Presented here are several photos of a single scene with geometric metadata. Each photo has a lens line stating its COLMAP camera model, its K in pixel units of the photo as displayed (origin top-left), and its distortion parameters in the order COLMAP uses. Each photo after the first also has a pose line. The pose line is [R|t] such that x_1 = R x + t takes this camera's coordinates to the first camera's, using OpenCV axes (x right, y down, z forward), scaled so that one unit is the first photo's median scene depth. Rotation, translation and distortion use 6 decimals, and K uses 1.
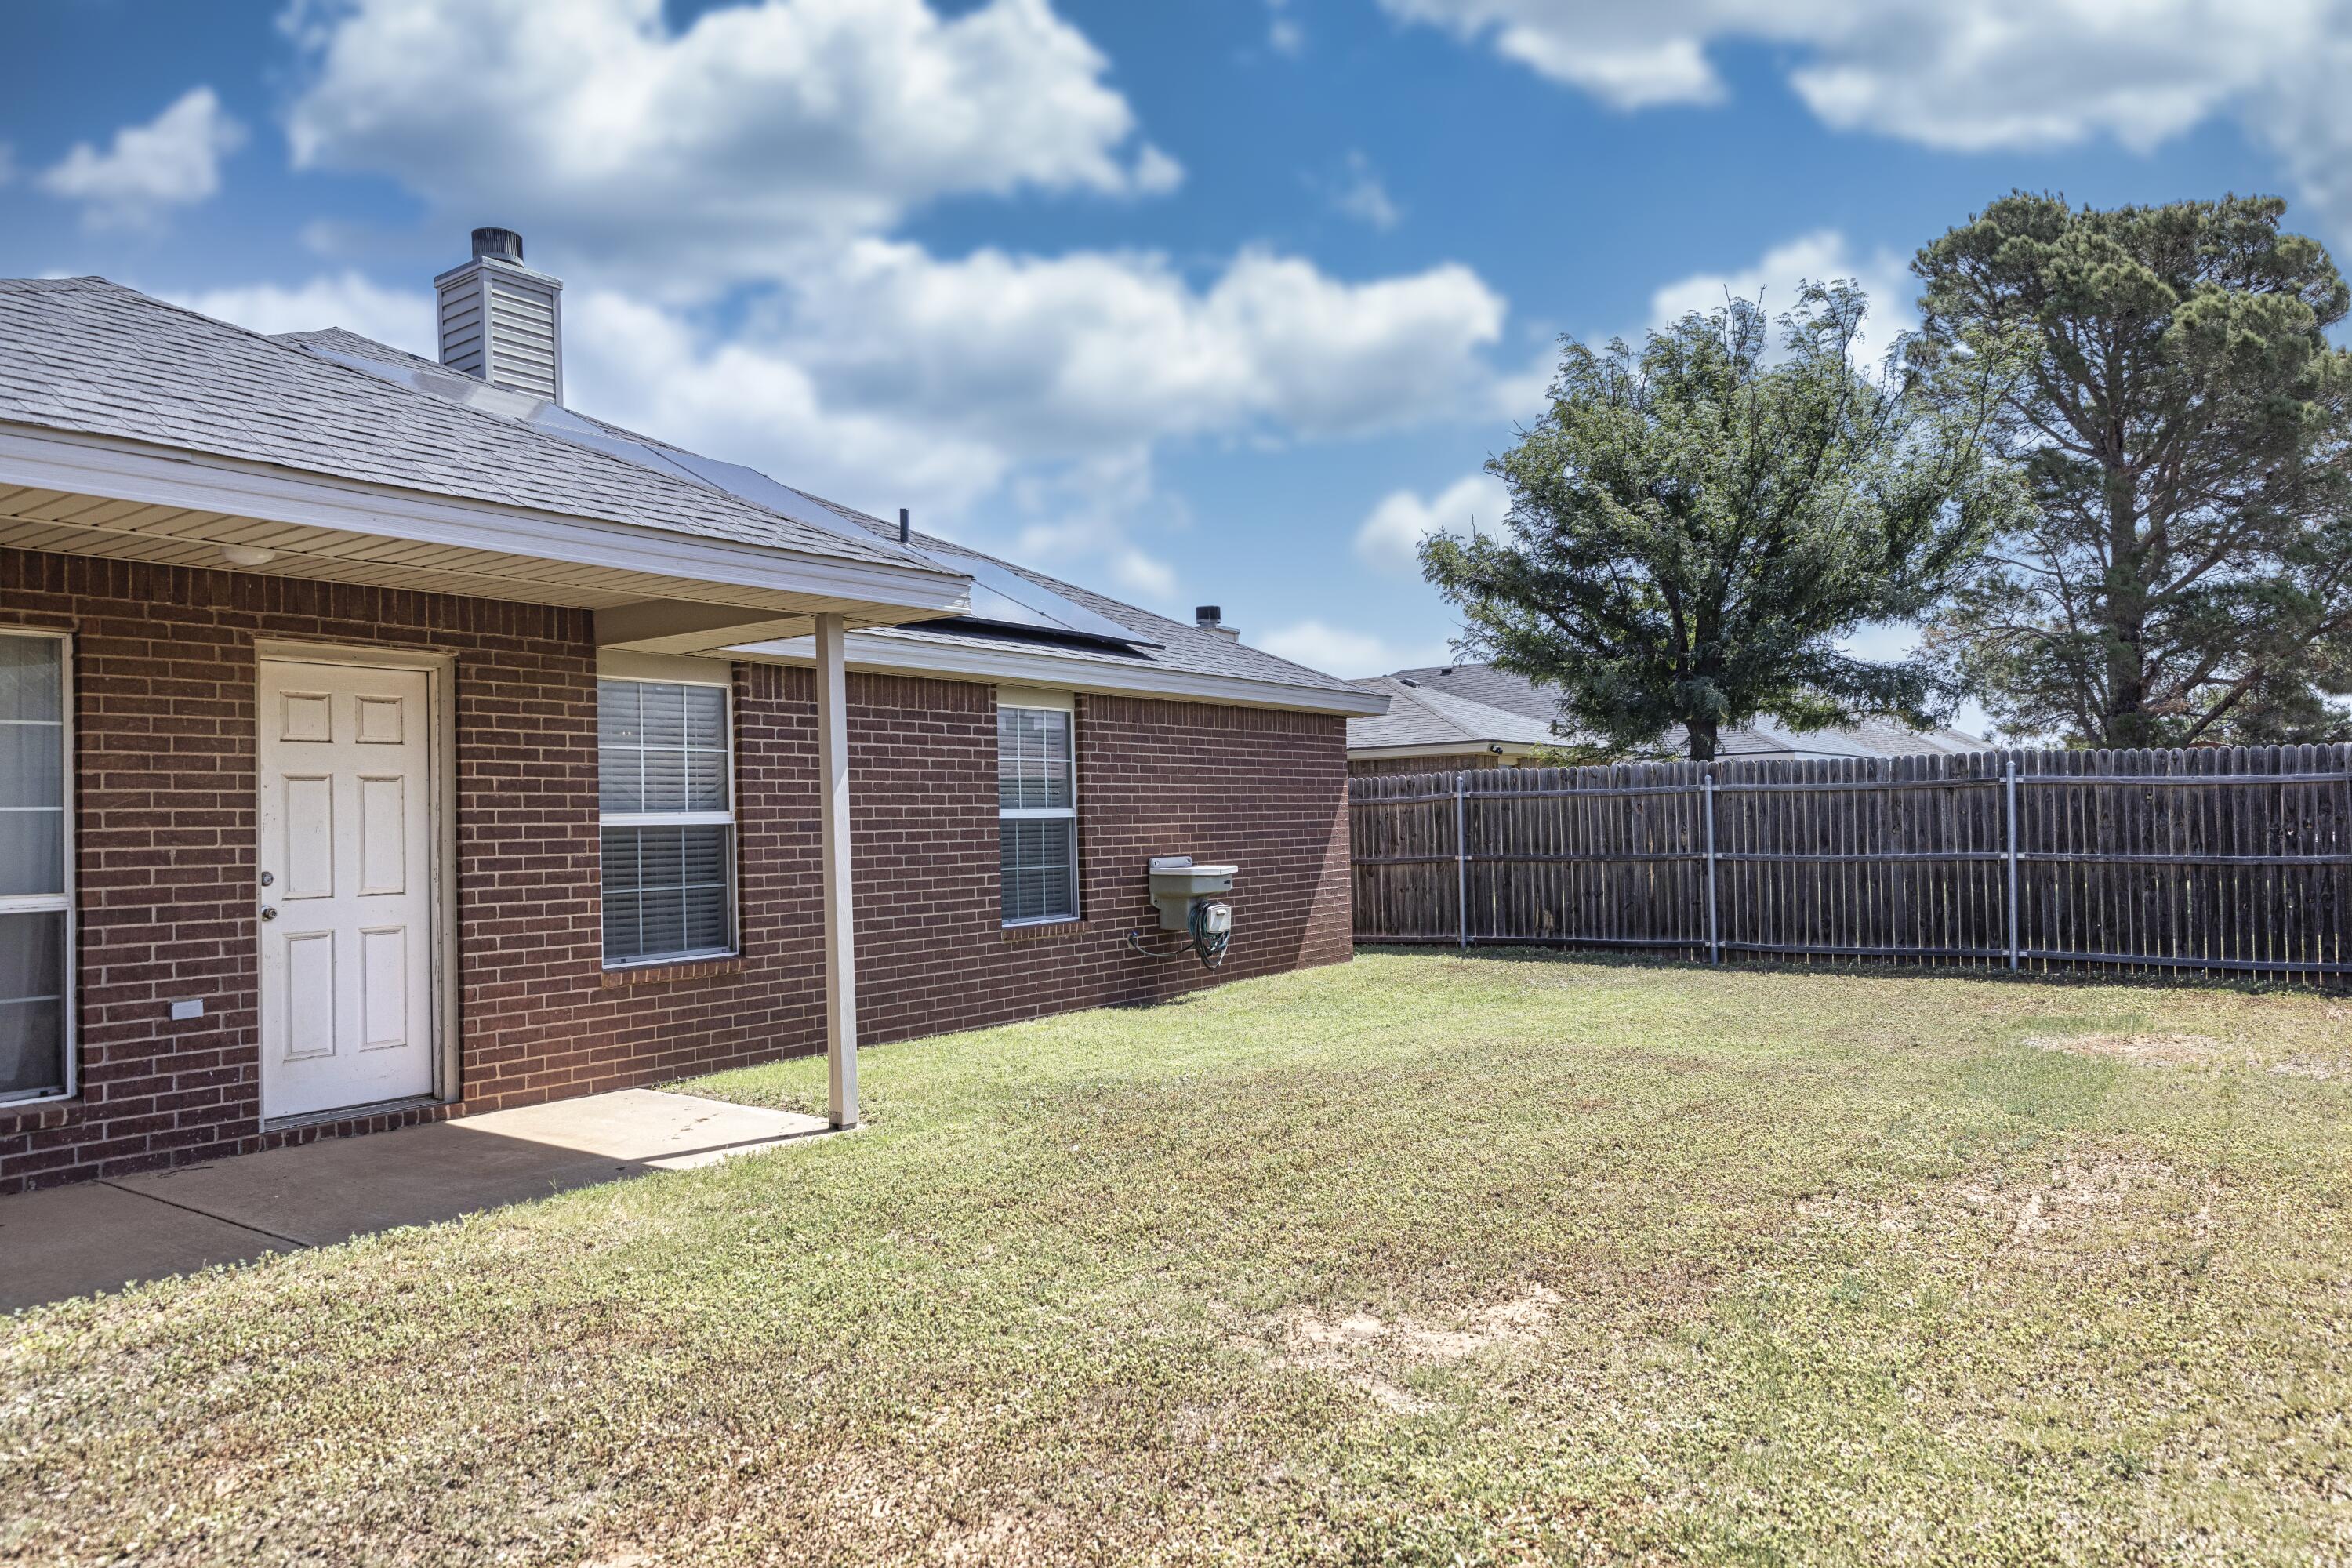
lens RADIAL K [[1563.7, 0, 1184.3], [0, 1563.7, 788.4], [0, 0, 1]] dist [-0.000877, -0.003813]
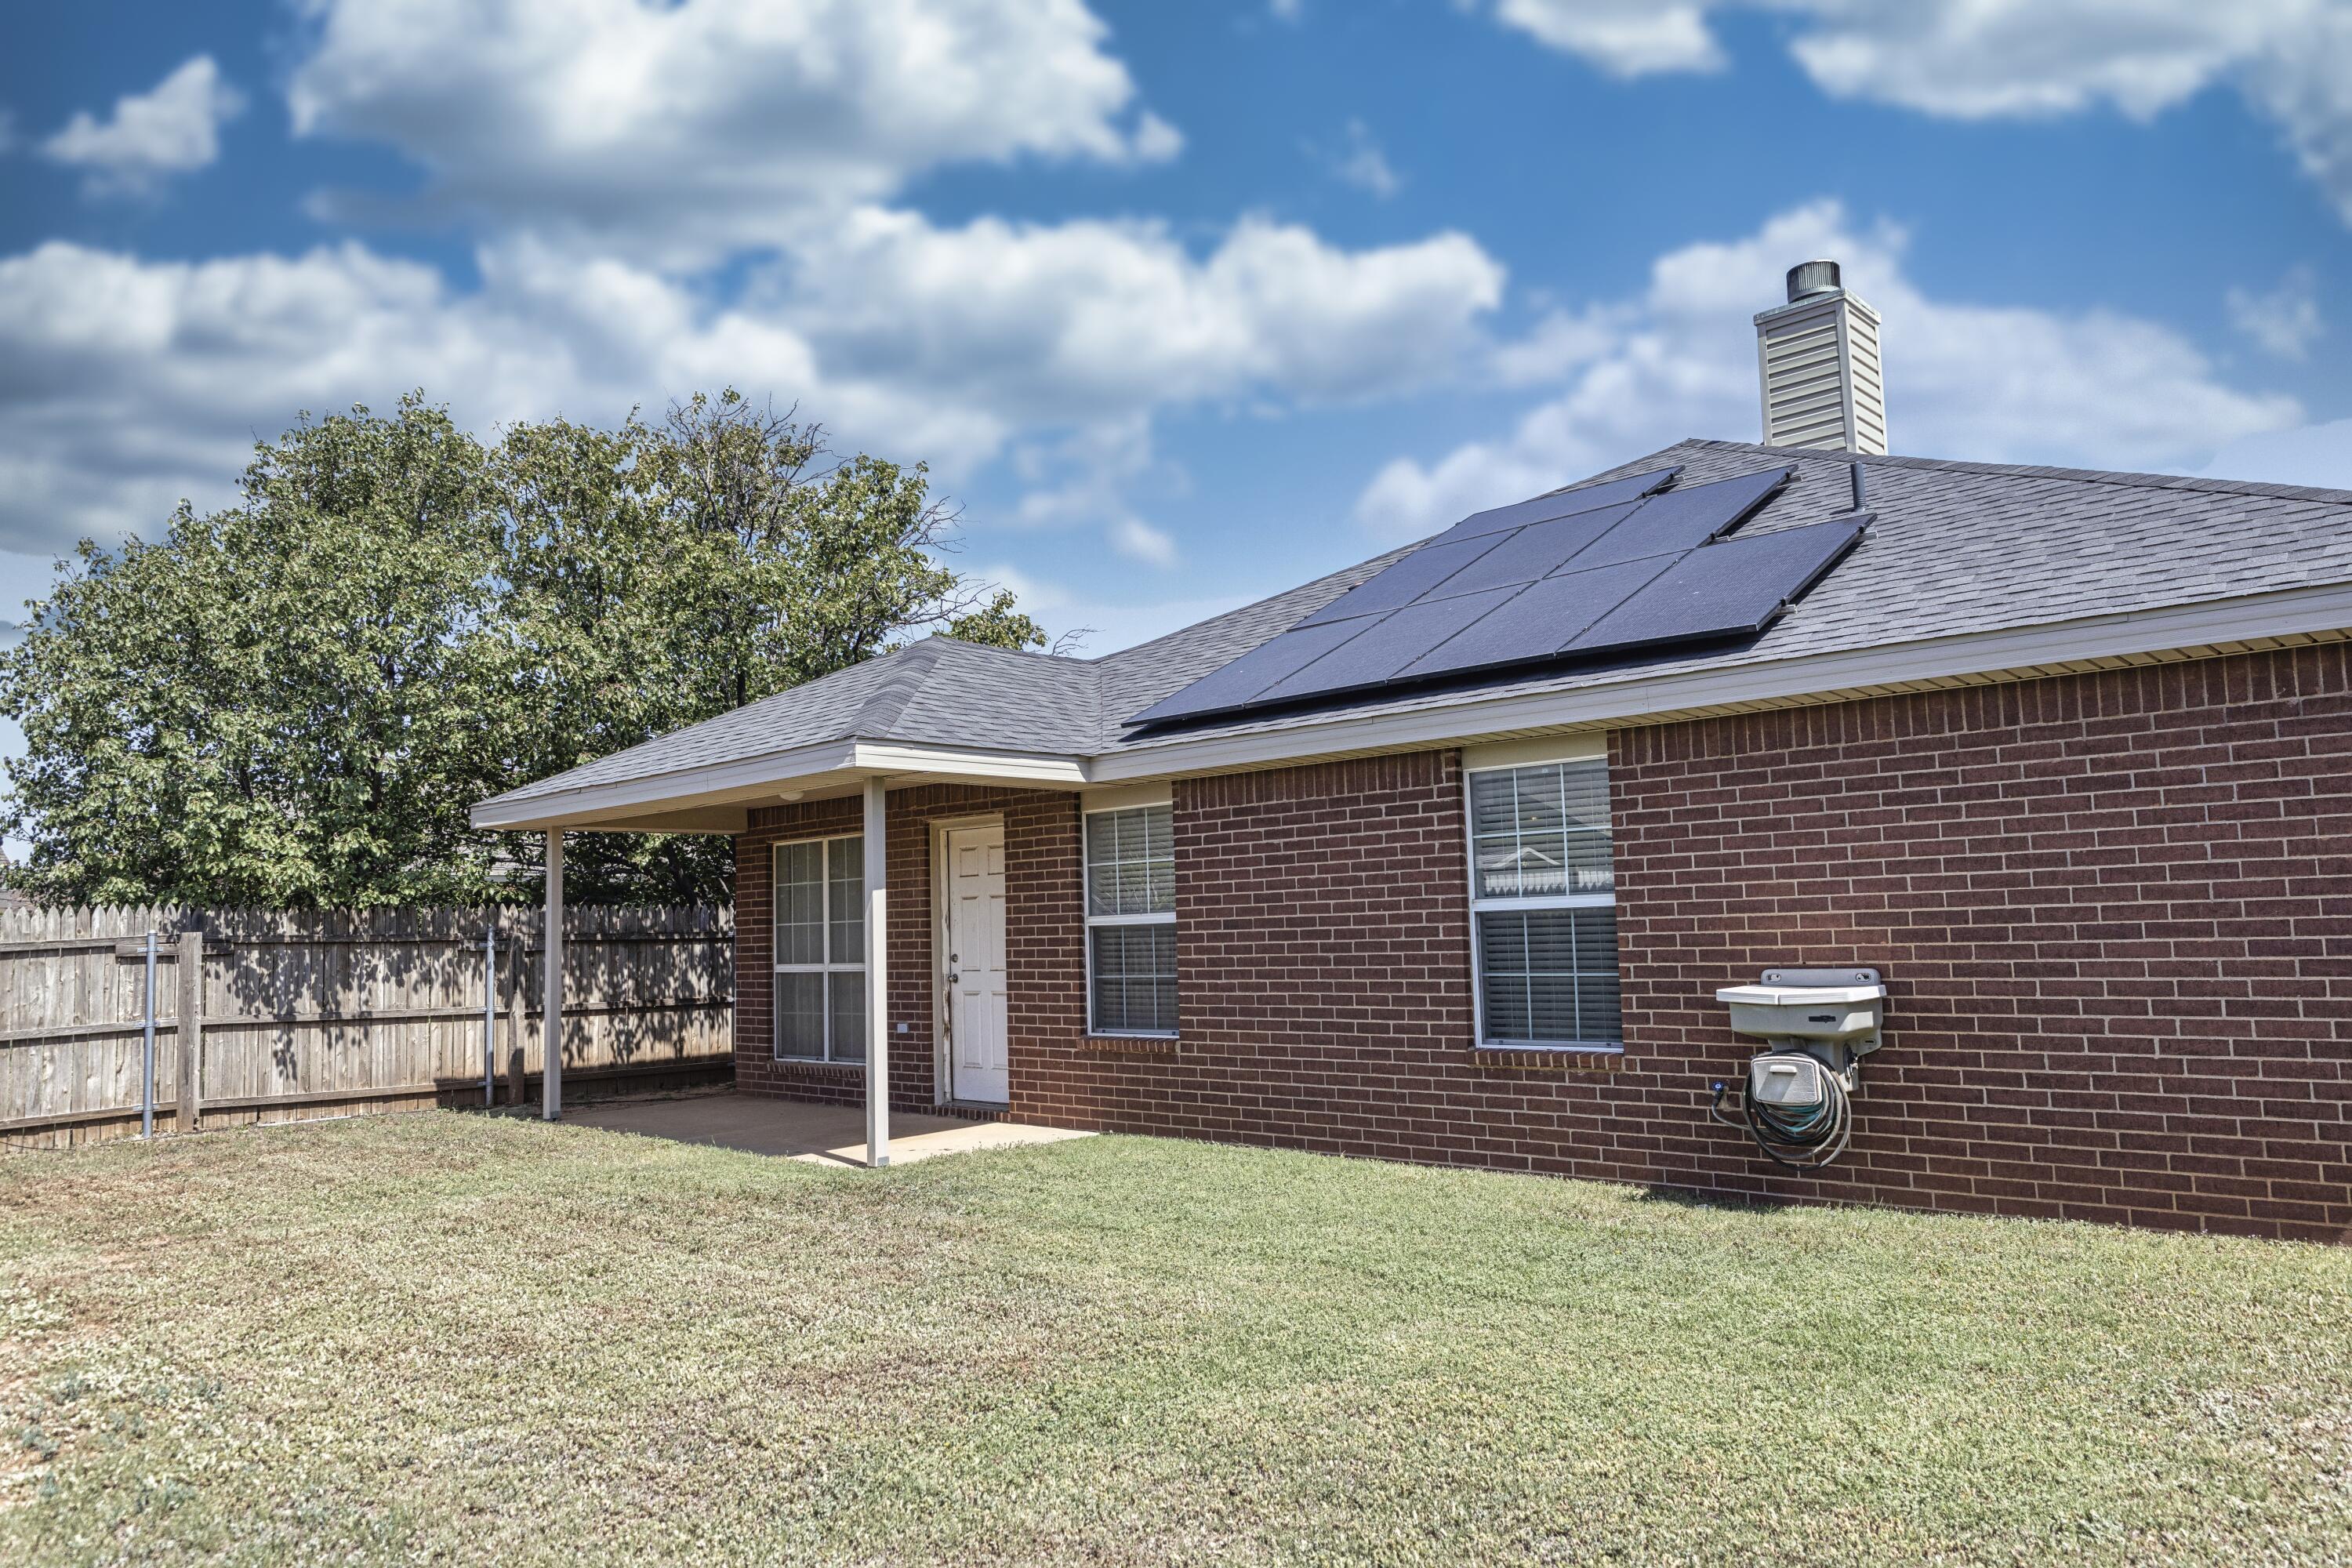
lens RADIAL K [[1563.7, 0, 1184.3], [0, 1563.7, 788.4], [0, 0, 1]] dist [-0.000877, -0.003813]
pose [[-0.137553, -0.060796, -0.988627, 0.740153], [0.056800, 0.995988, -0.069152, 0.003644], [0.988864, -0.065666, -0.133548, 1.015931]]
